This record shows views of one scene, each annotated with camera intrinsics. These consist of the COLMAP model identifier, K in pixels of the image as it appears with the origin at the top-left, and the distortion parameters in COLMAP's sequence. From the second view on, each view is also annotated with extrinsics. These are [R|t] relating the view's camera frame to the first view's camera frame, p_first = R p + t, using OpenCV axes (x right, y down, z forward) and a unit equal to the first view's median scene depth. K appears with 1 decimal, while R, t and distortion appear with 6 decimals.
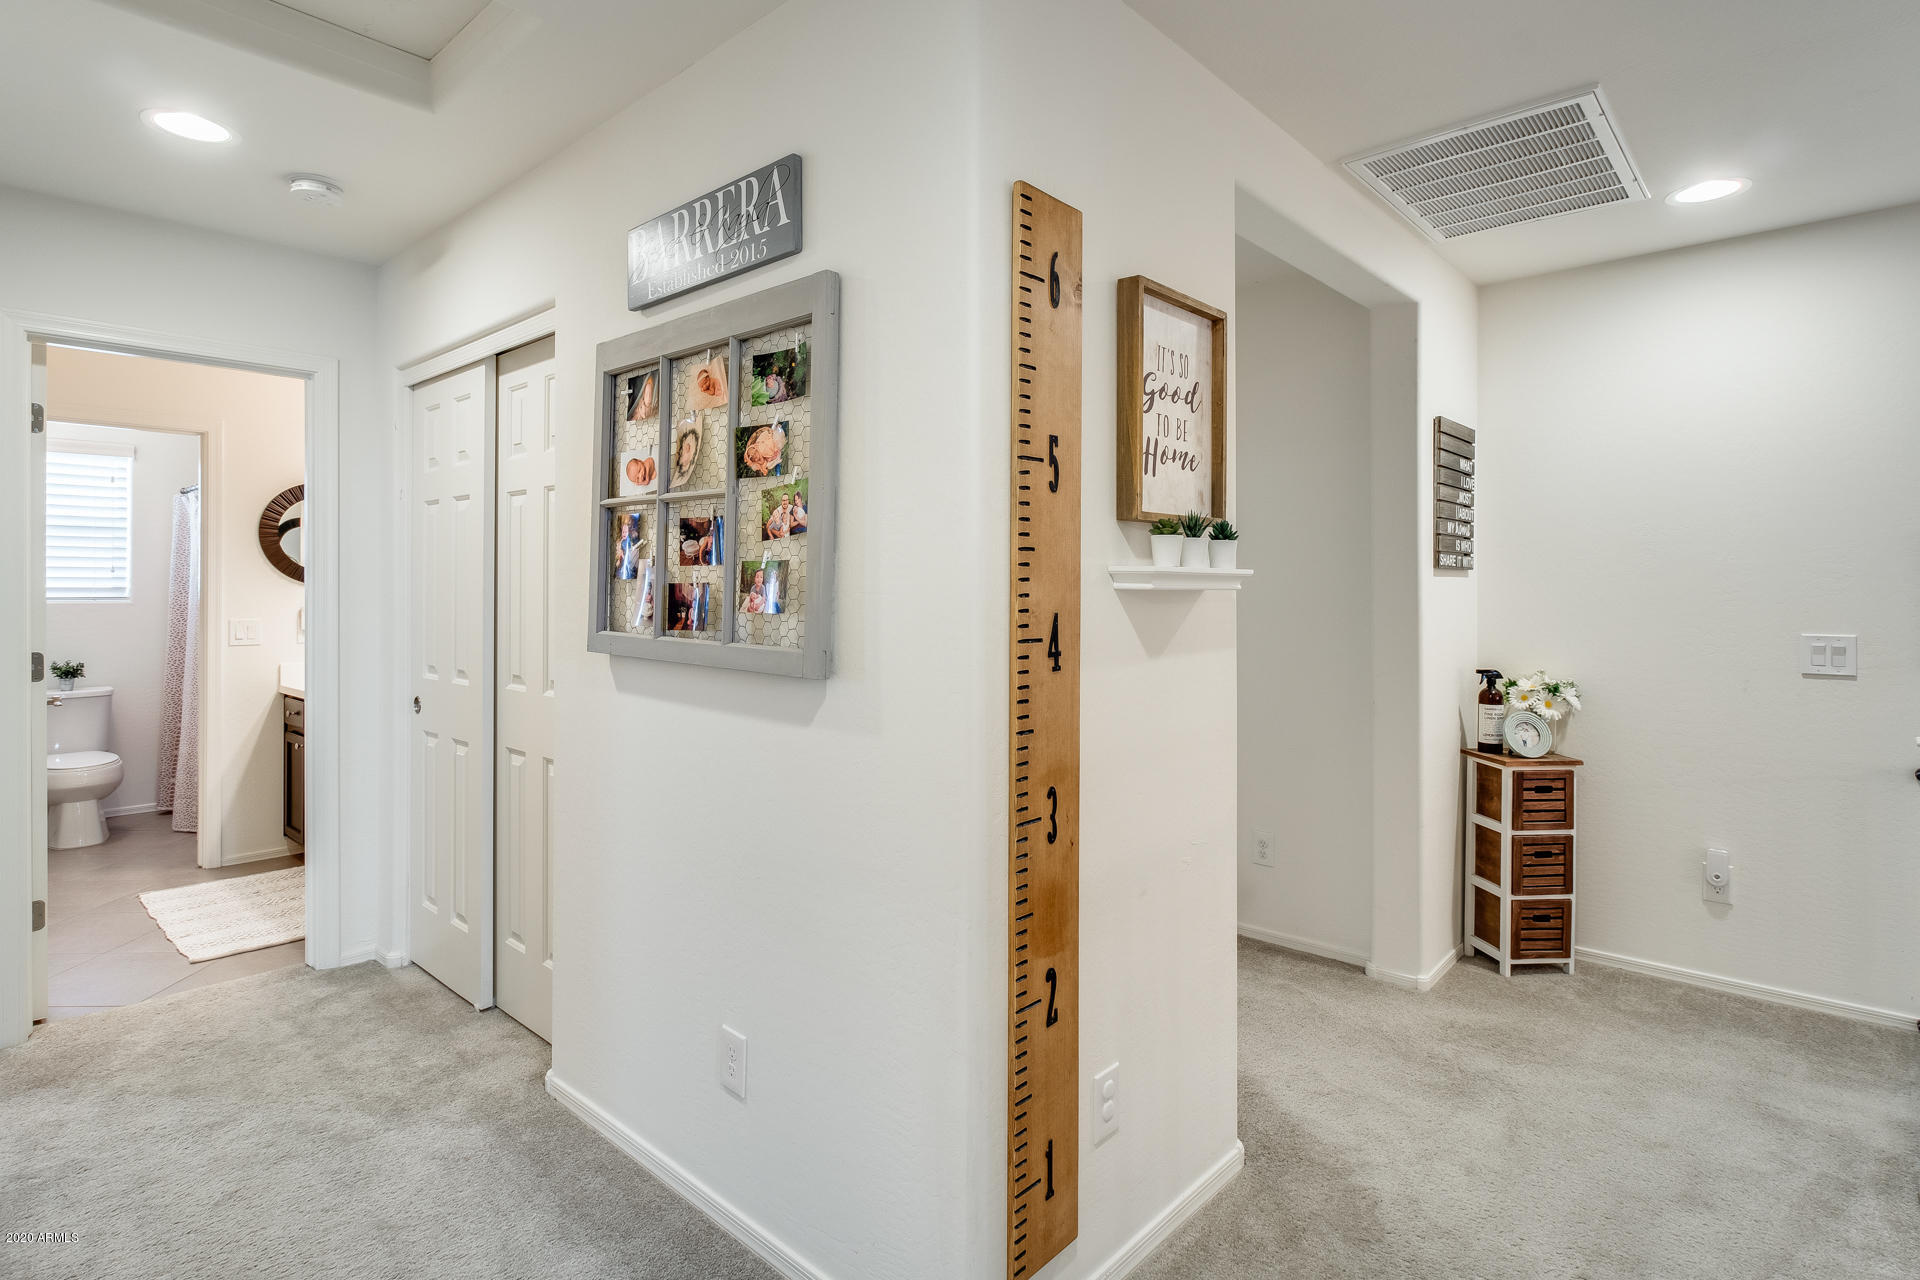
lens RADIAL K [[981.5, 0, 978.9], [0, 981.5, 588.6], [0, 0, 1]] dist [-0.001601, 0.001137]
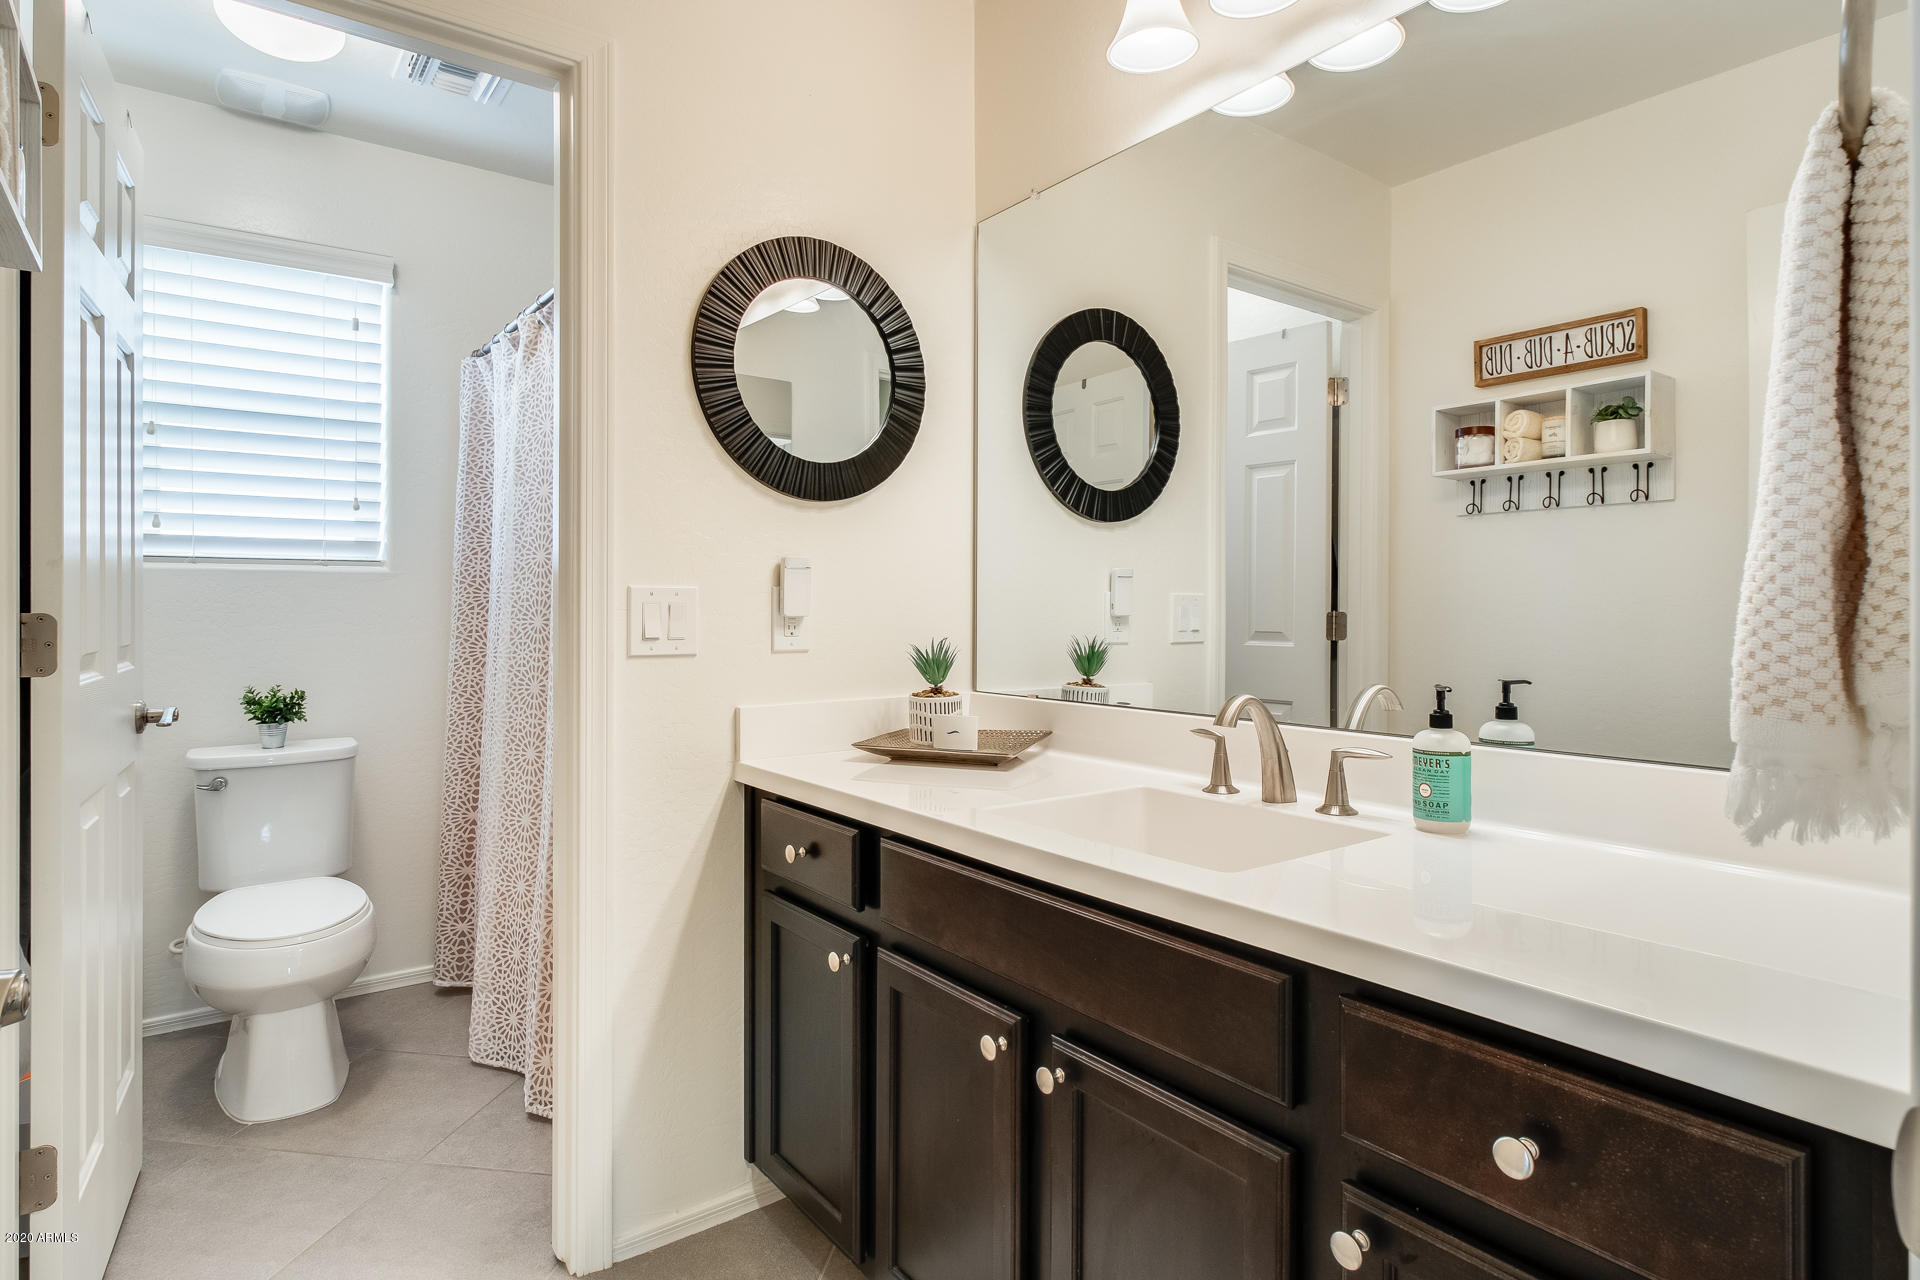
lens RADIAL K [[981.5, 0, 956.9], [0, 981.5, 628.7], [0, 0, 1]] dist [-0.001601, 0.001137]
pose [[0.983165, 0.005295, -0.182643, -0.488923], [-0.003118, 0.999921, 0.012204, 0.036623], [0.182693, -0.011429, 0.983104, 0.561952]]
